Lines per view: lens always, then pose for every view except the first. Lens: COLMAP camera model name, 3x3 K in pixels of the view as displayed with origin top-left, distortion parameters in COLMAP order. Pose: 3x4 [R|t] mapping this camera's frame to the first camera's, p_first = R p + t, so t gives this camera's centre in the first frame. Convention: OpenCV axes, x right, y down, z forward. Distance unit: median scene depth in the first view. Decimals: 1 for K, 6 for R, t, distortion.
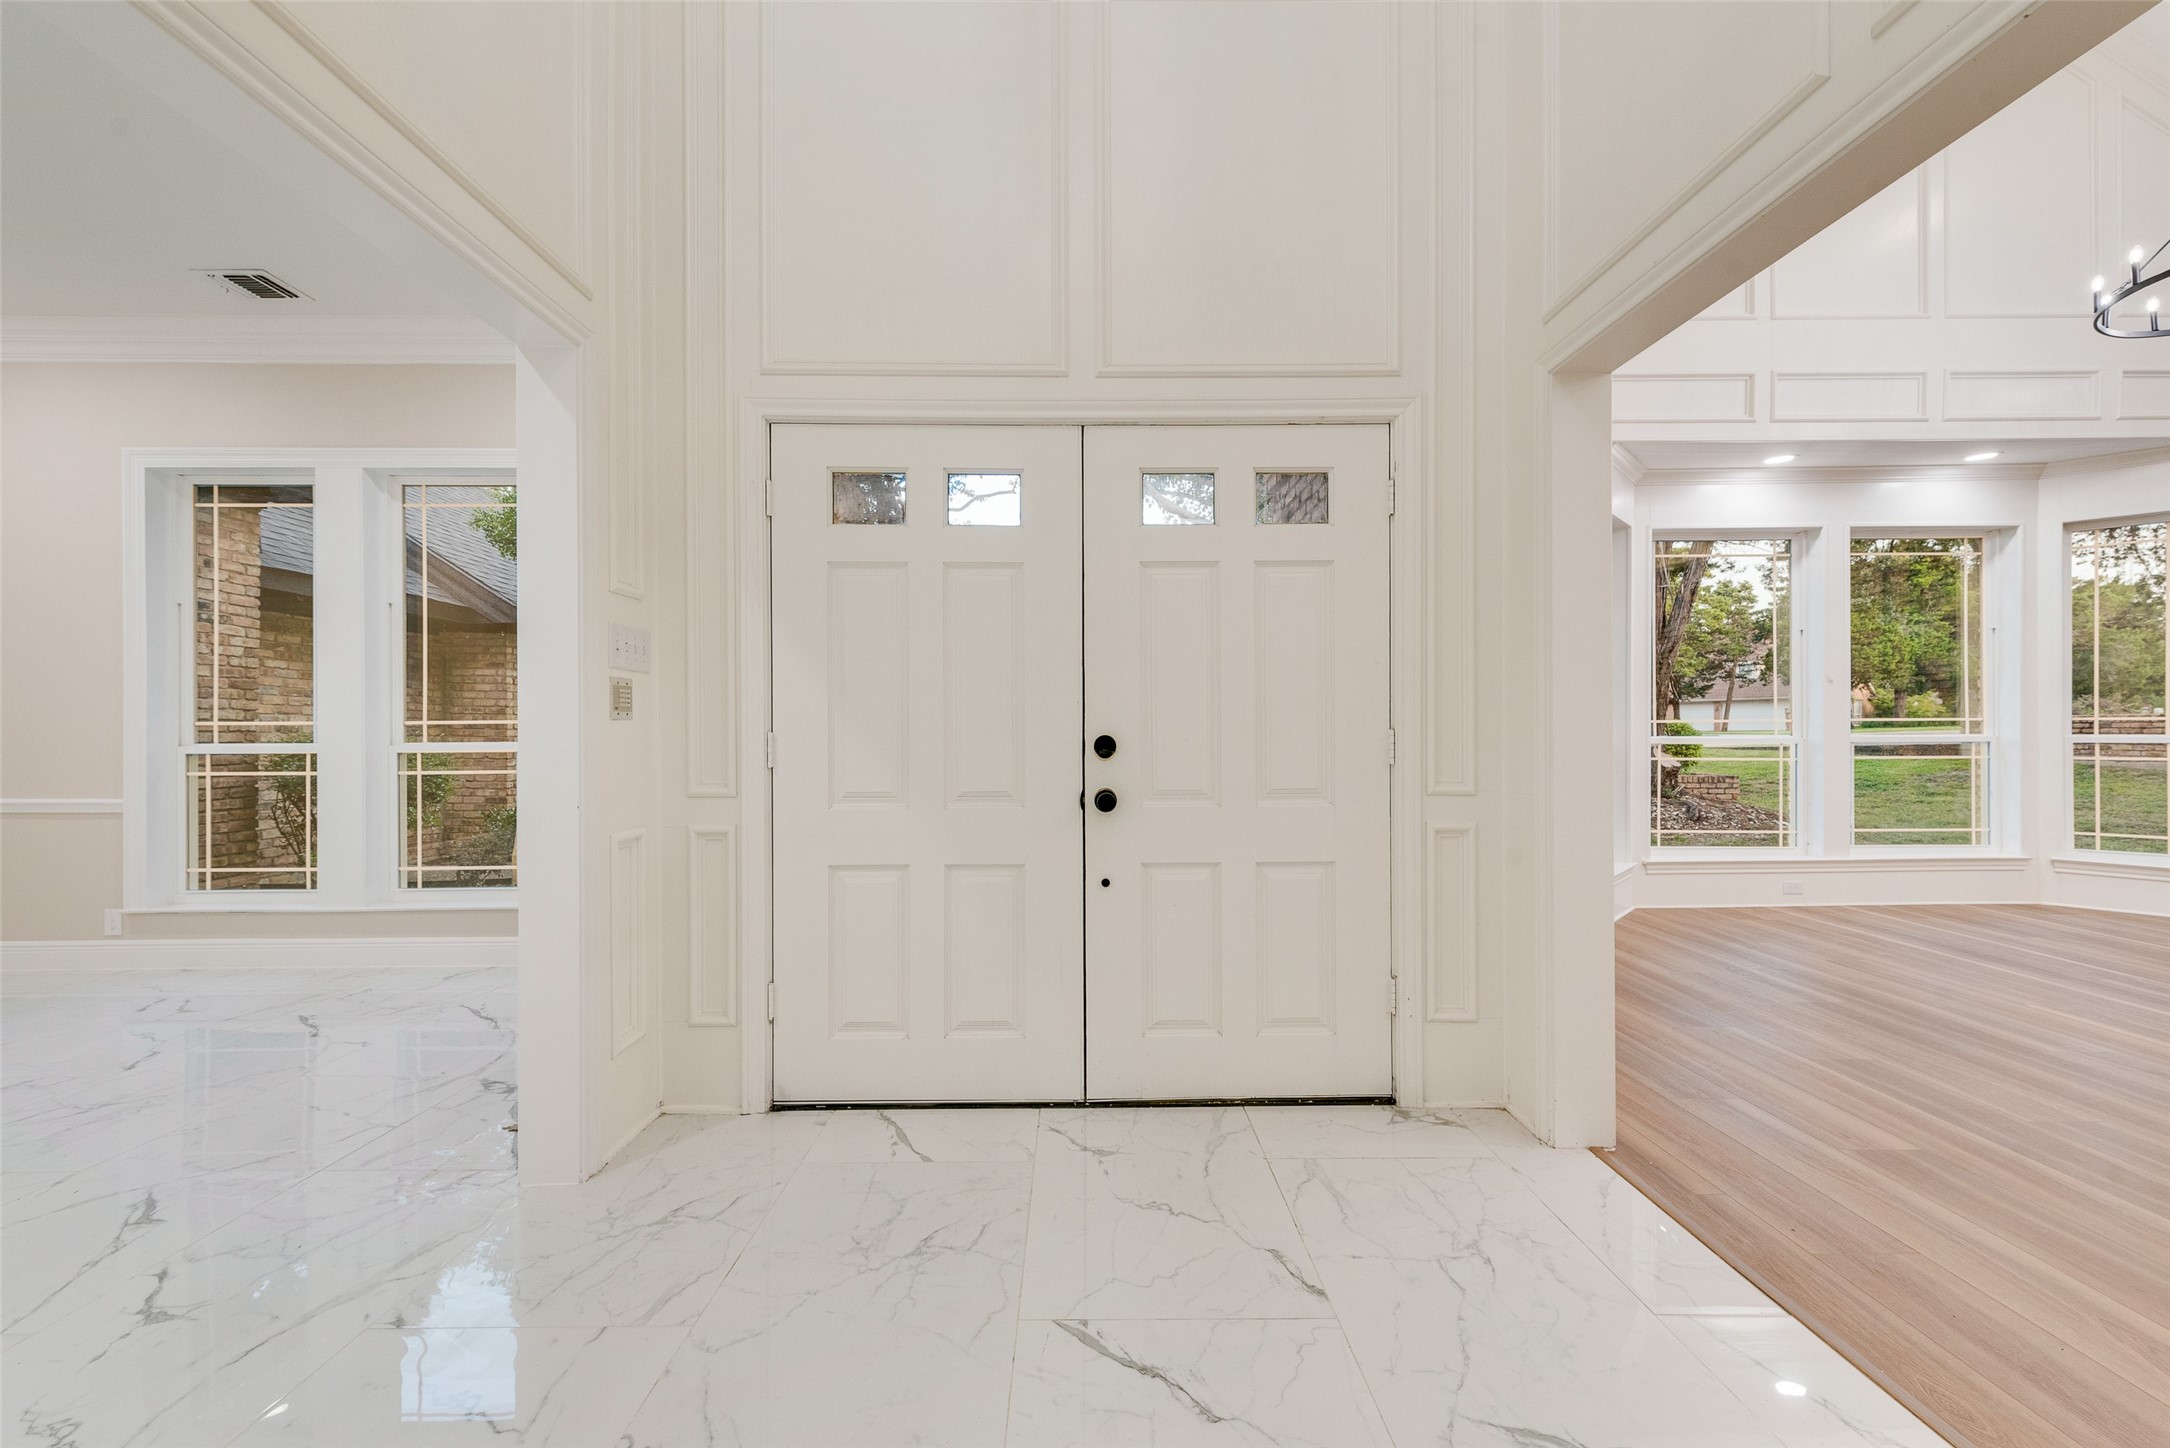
lens RADIAL K [[857.5, 0, 1084.0], [0, 857.5, 735.8], [0, 0, 1]] dist [0.019823, -0.007204]
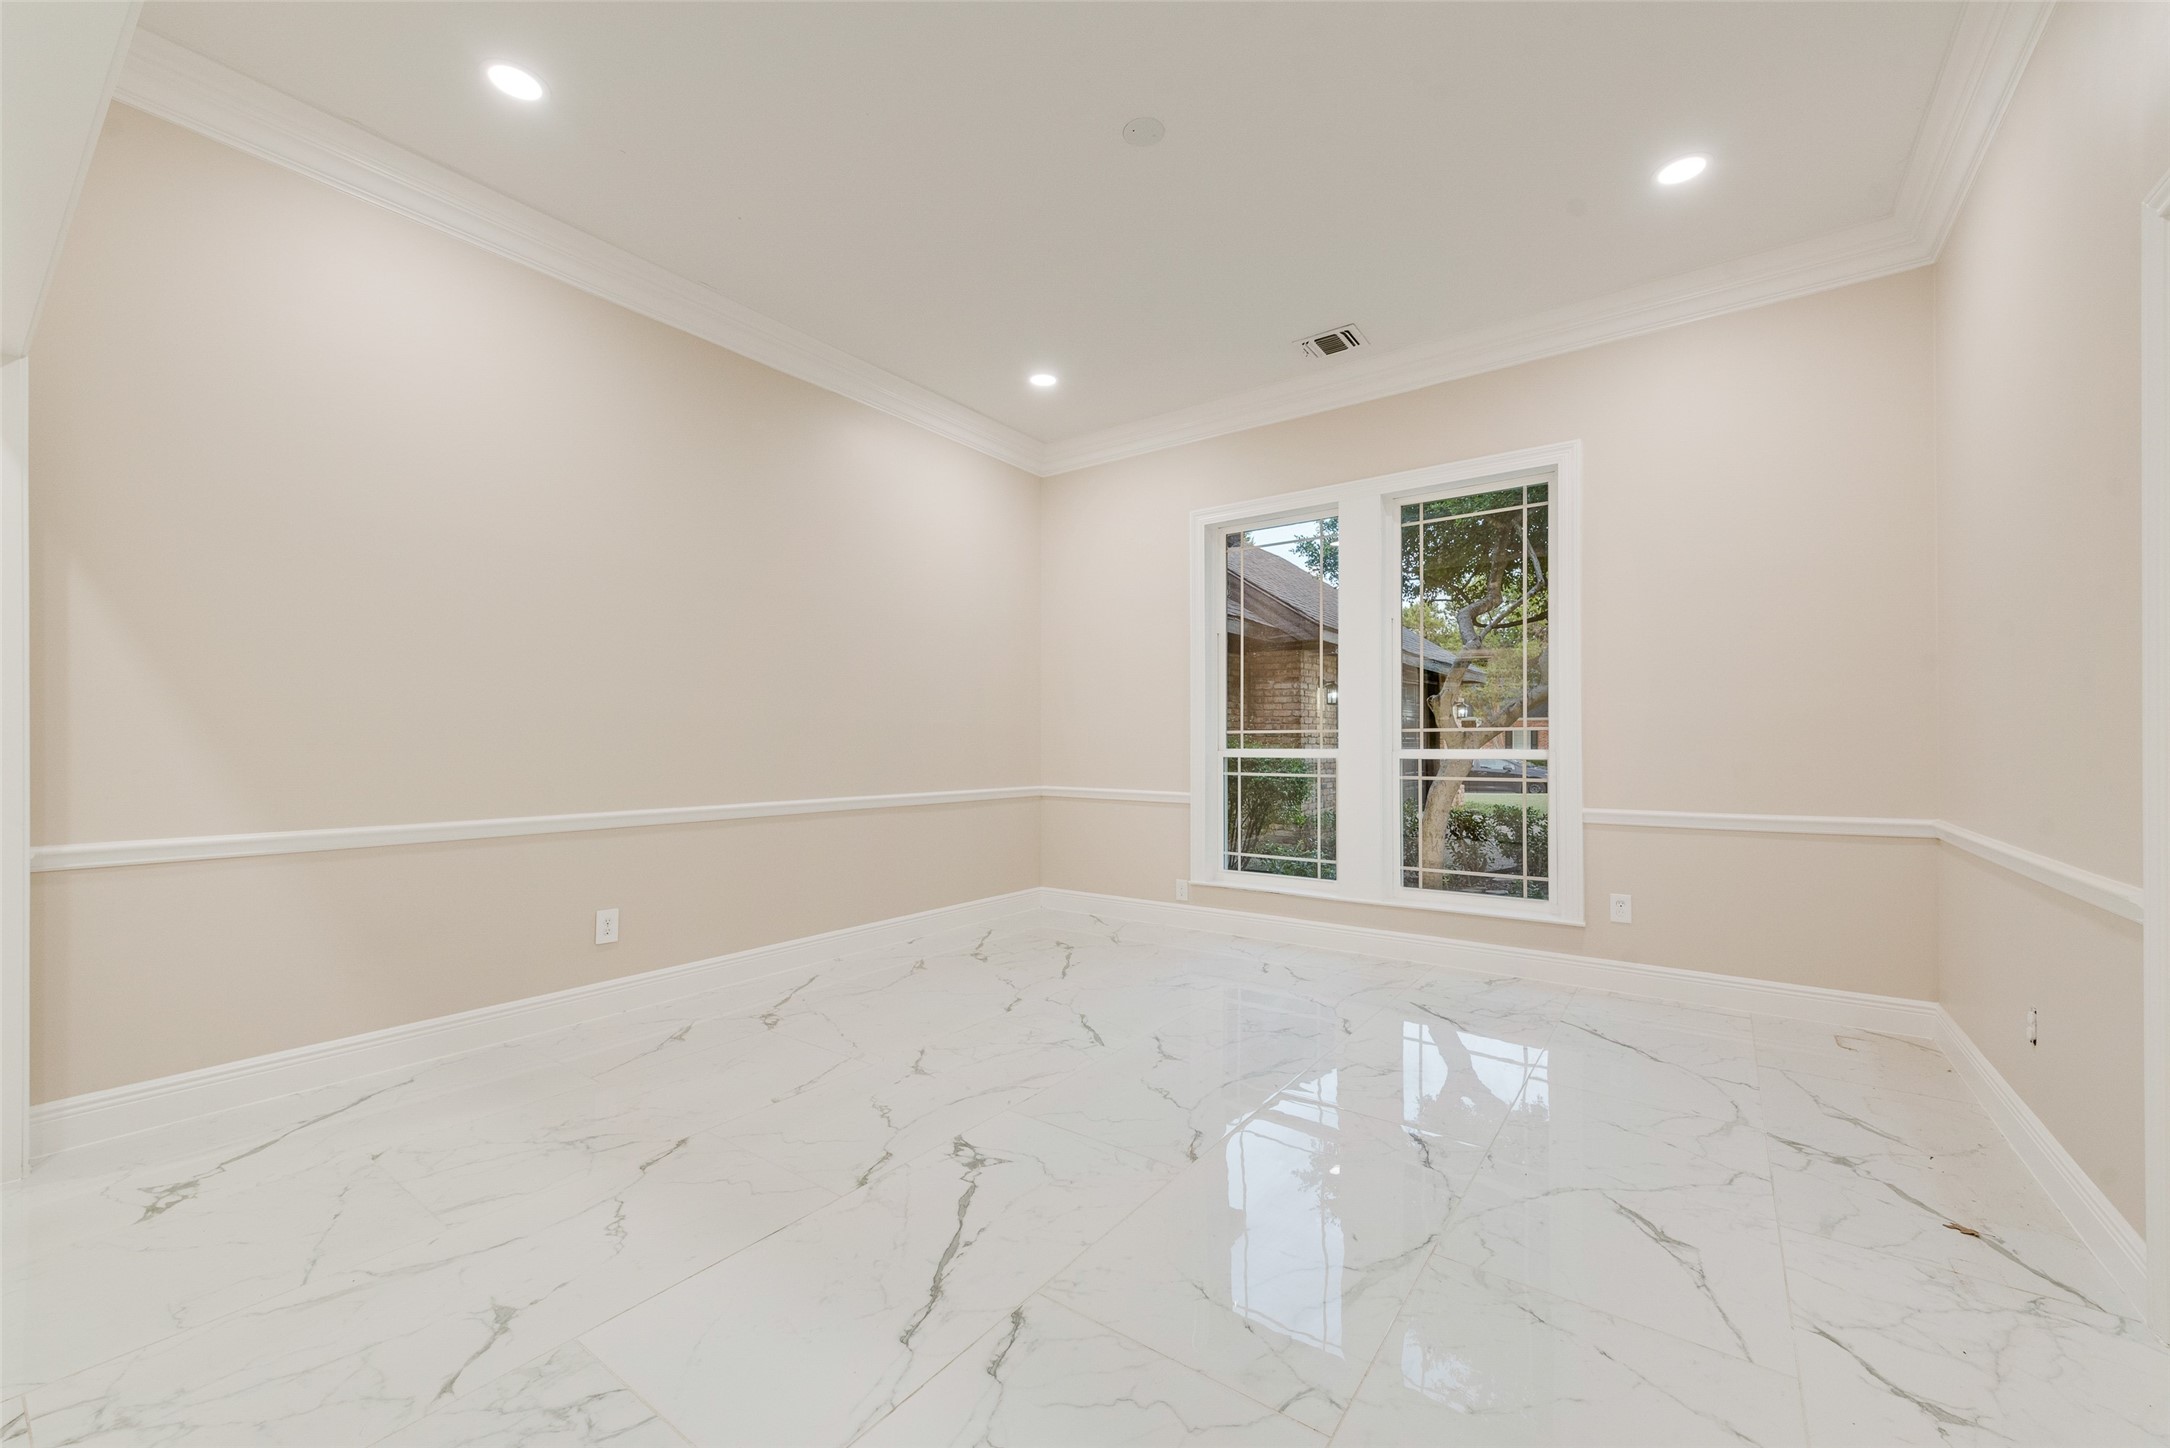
lens RADIAL K [[857.5, 0, 1084.0], [0, 857.5, 735.8], [0, 0, 1]] dist [0.019823, -0.007204]
pose [[0.801337, -0.003492, -0.598202, -0.249391], [-0.002891, 0.999949, -0.009710, 0.002041], [0.598206, 0.009510, 0.801286, -0.040372]]
